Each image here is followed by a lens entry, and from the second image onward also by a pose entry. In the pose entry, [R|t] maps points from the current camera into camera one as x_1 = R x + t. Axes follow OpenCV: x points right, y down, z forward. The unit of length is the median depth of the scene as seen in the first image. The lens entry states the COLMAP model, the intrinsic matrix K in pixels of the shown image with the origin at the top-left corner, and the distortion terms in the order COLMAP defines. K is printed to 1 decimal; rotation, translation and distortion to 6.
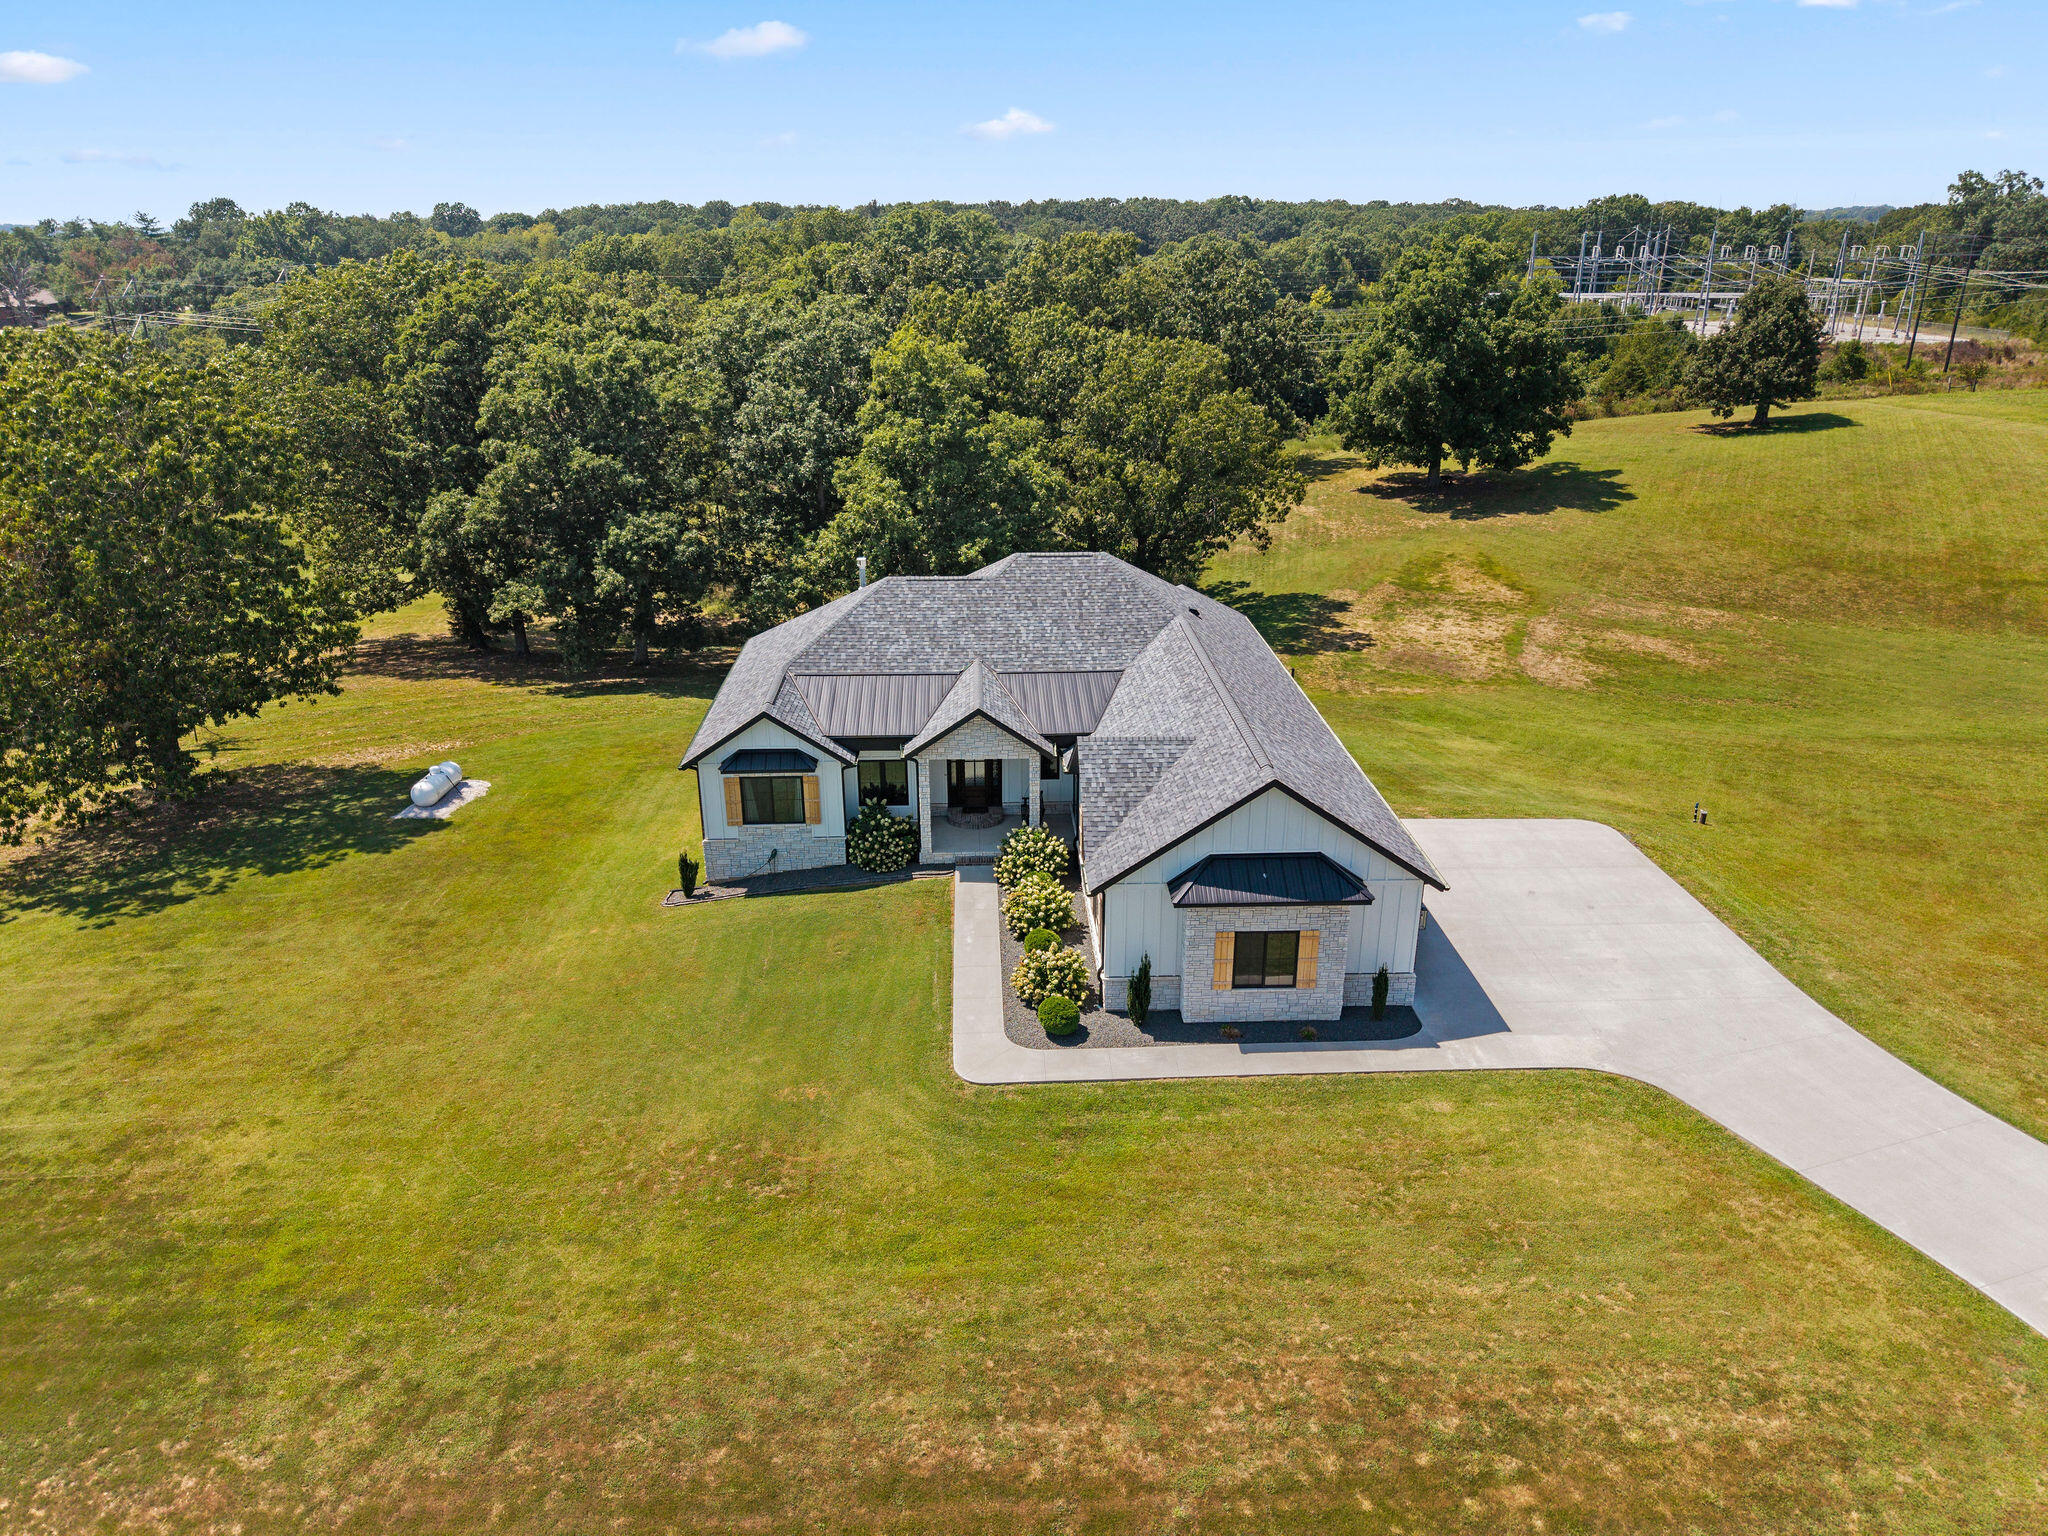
lens RADIAL K [[1365.5, 0, 1023.4], [0, 1365.5, 751.1], [0, 0, 1]] dist [0.024269, -0.021512]
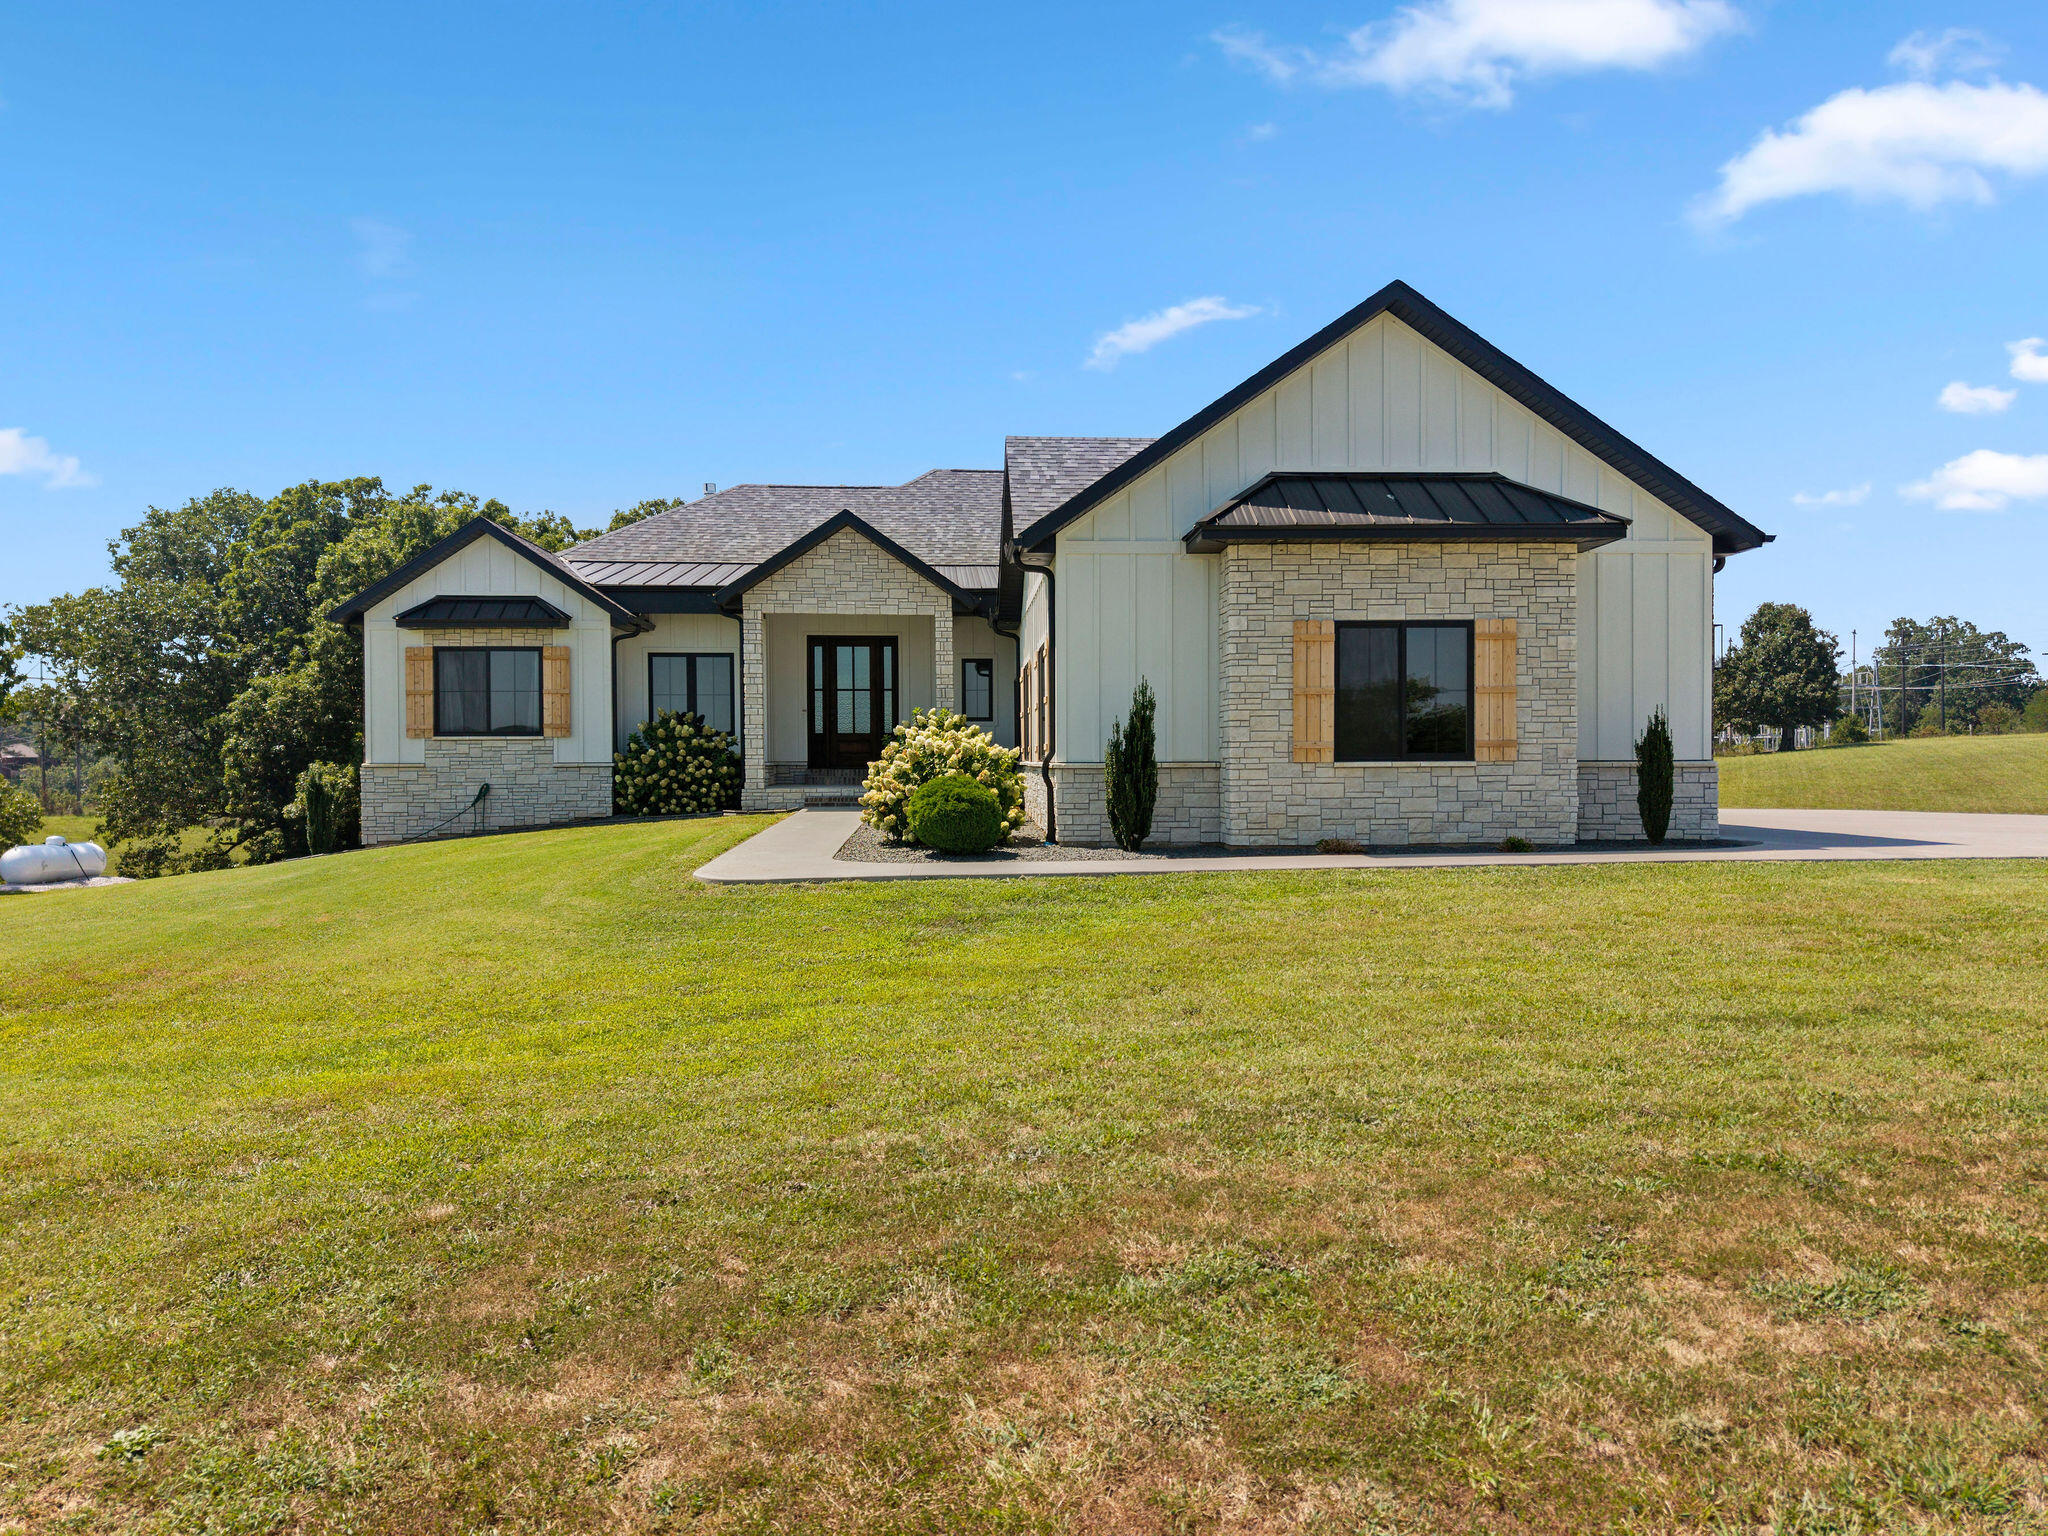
lens RADIAL K [[1365.5, 0, 1031.1], [0, 1365.5, 772.2], [0, 0, 1]] dist [0.024269, -0.021512]
pose [[0.999805, -0.000927, 0.019725, 0.034041], [0.007606, 0.939887, -0.341401, 0.265457], [-0.018223, 0.341484, 0.939711, 0.459921]]
